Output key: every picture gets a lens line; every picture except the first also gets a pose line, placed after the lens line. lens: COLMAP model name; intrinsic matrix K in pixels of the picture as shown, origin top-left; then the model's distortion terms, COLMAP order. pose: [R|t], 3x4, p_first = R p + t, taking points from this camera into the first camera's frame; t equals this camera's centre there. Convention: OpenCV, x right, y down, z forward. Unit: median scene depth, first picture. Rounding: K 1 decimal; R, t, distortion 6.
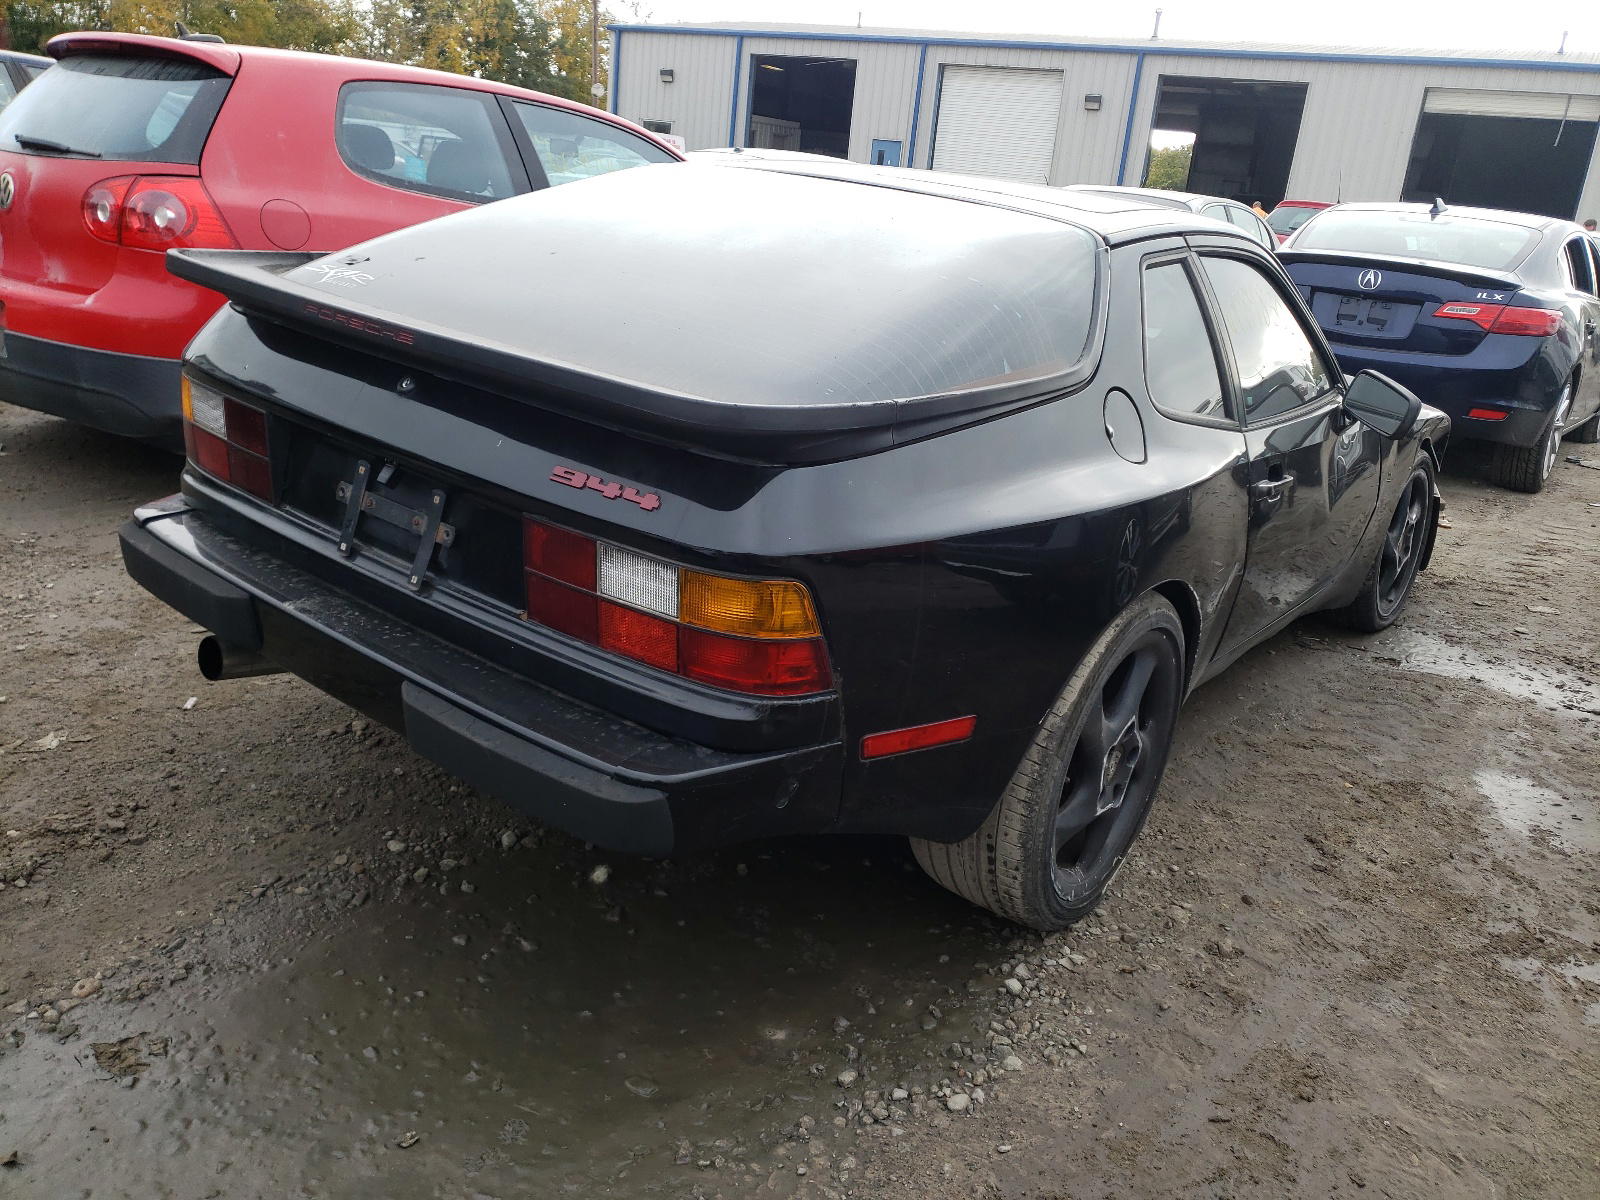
lens RADIAL K [[1233.2, 0, 800.0], [0, 1233.2, 600.0], [0, 0, 1]] dist [0.009598, 0.007257]
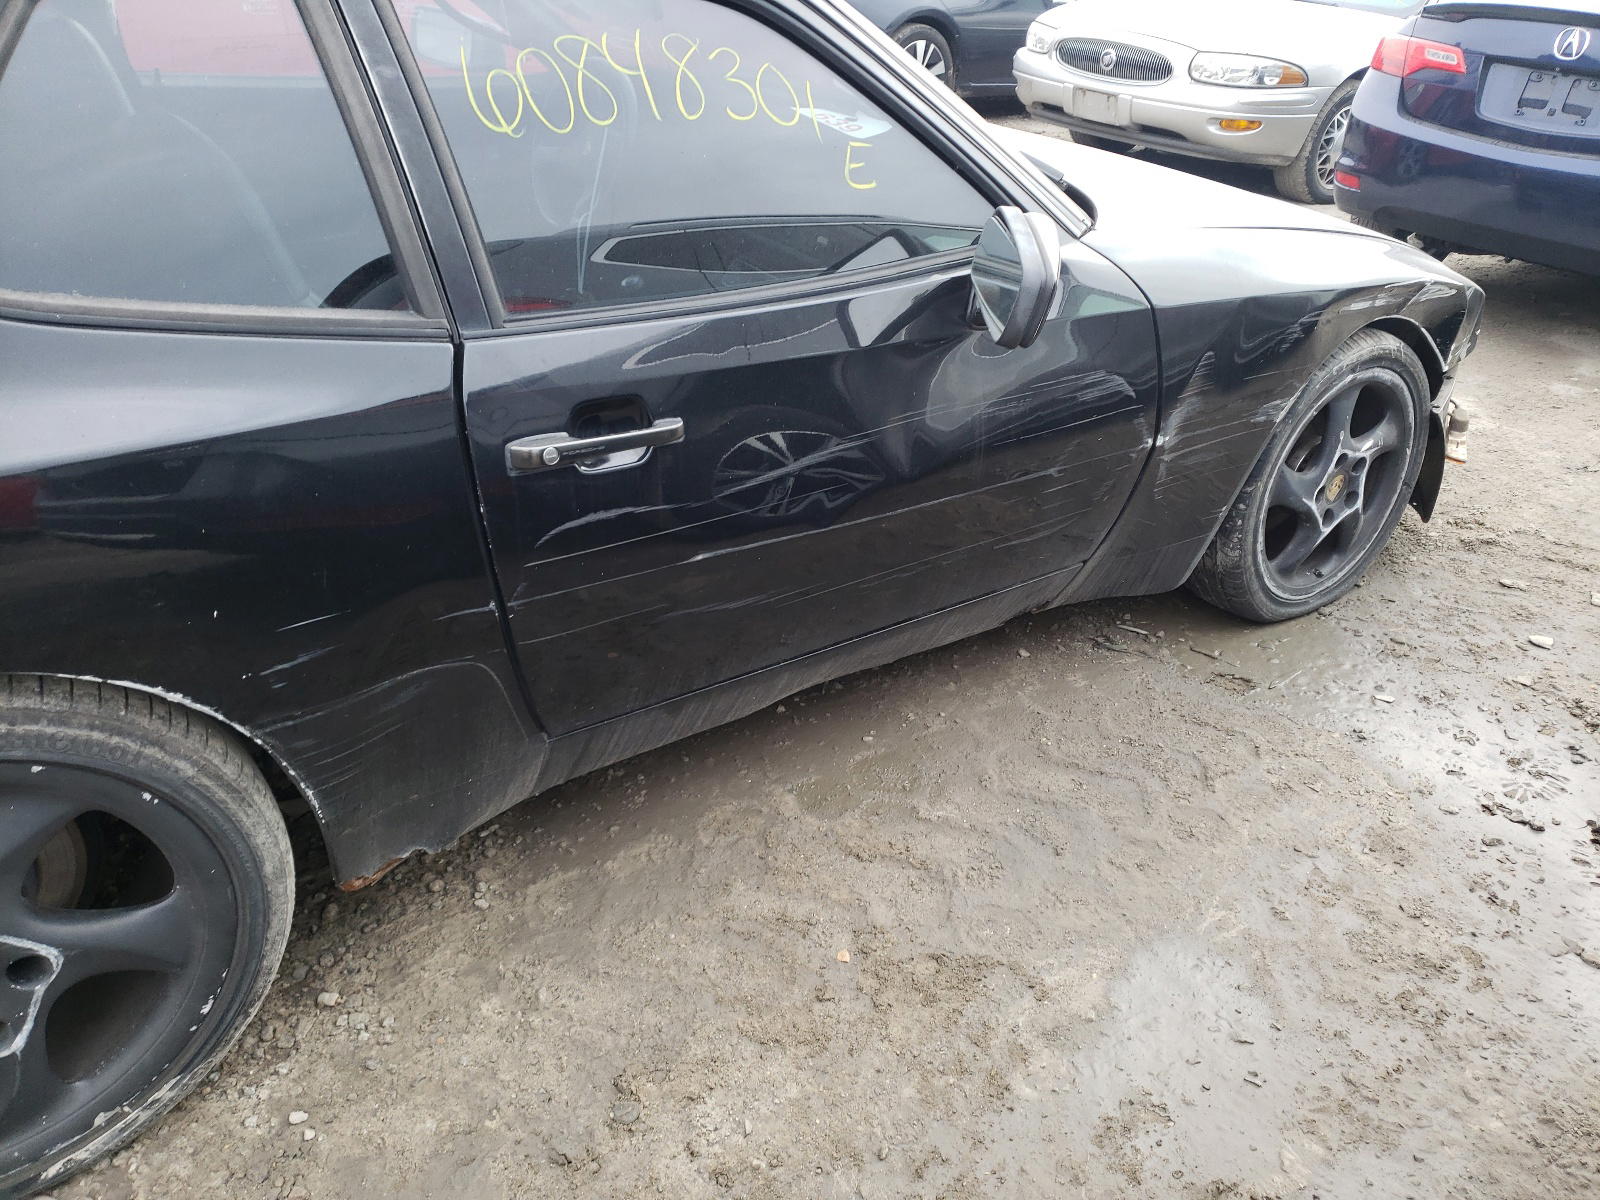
lens RADIAL K [[1233.2, 0, 800.0], [0, 1233.2, 600.0], [0, 0, 1]] dist [0.009598, 0.007257]
pose [[0.963992, 0.100686, -0.246133, 0.441957], [-0.060255, 0.984180, 0.166608, -0.089756], [0.259014, -0.145779, 0.954809, 0.371437]]
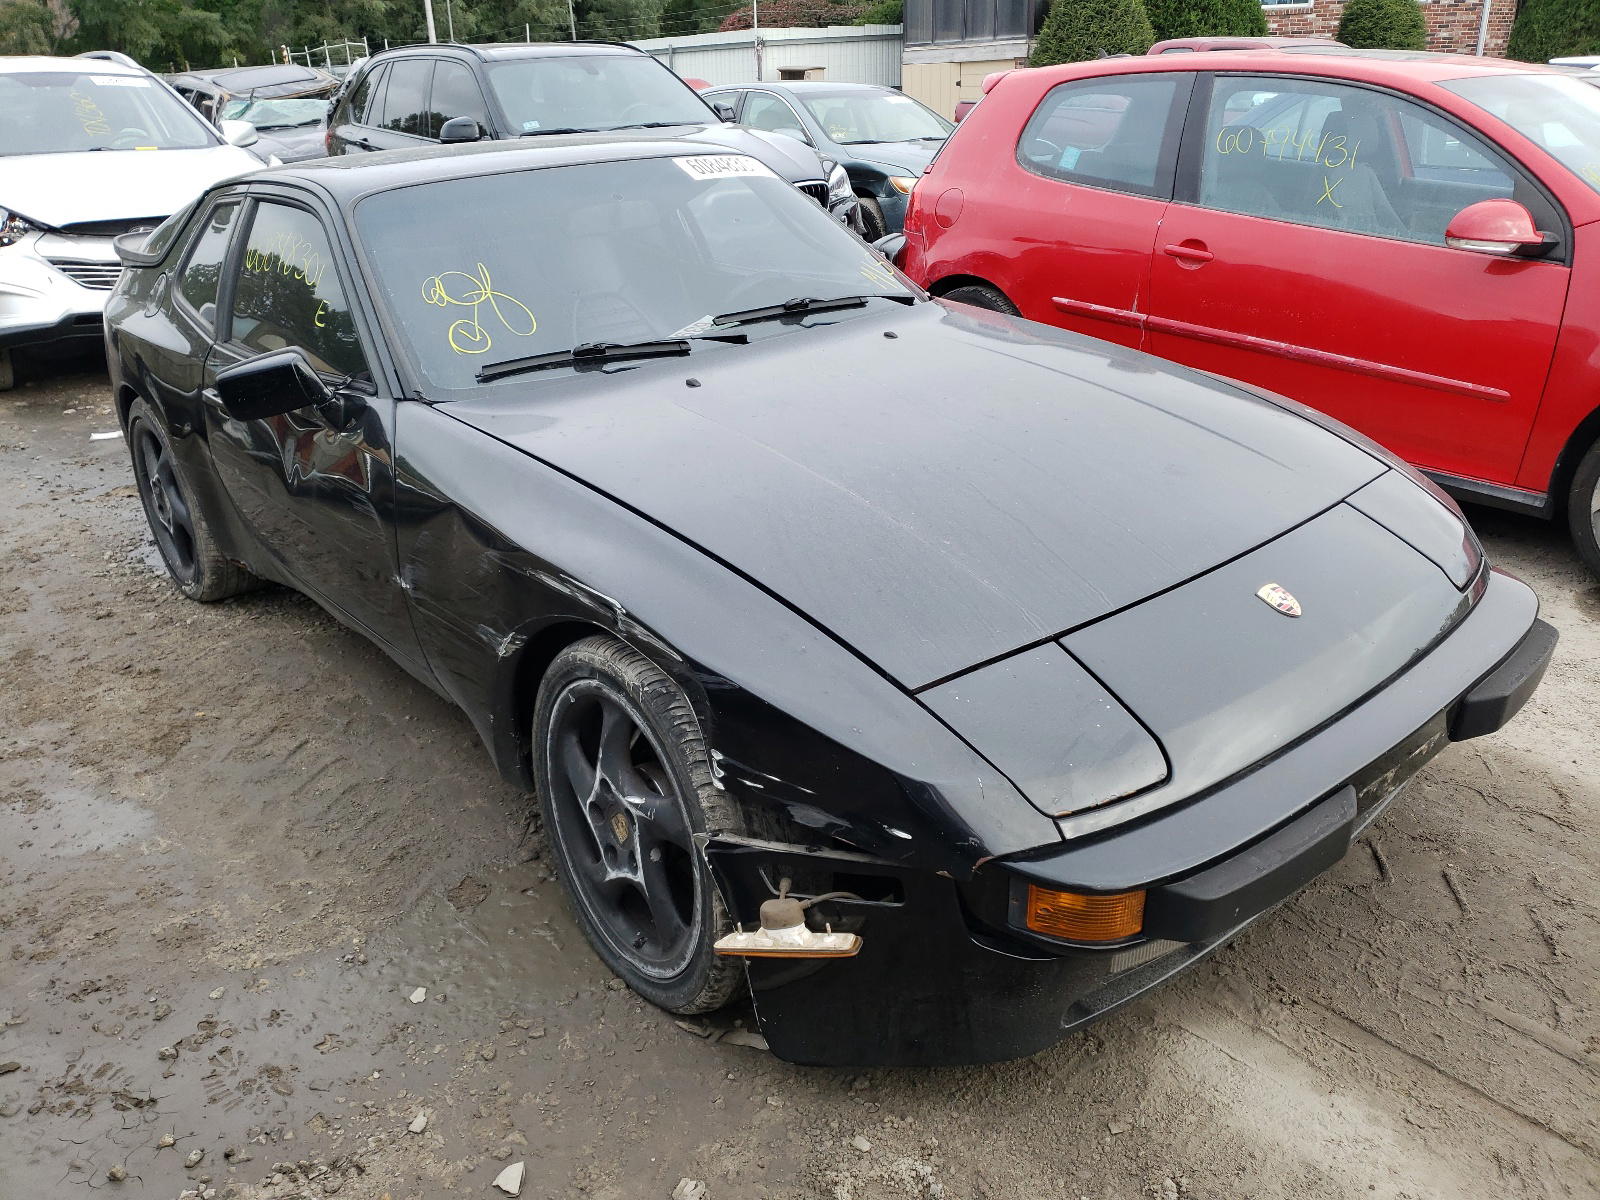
lens RADIAL K [[1233.2, 0, 800.0], [0, 1233.2, 600.0], [0, 0, 1]] dist [0.009598, 0.007257]
pose [[-0.210437, 0.303790, -0.929208, 1.033127], [-0.286451, 0.889613, 0.355717, -0.365126], [0.934699, 0.341028, -0.100187, 1.248154]]
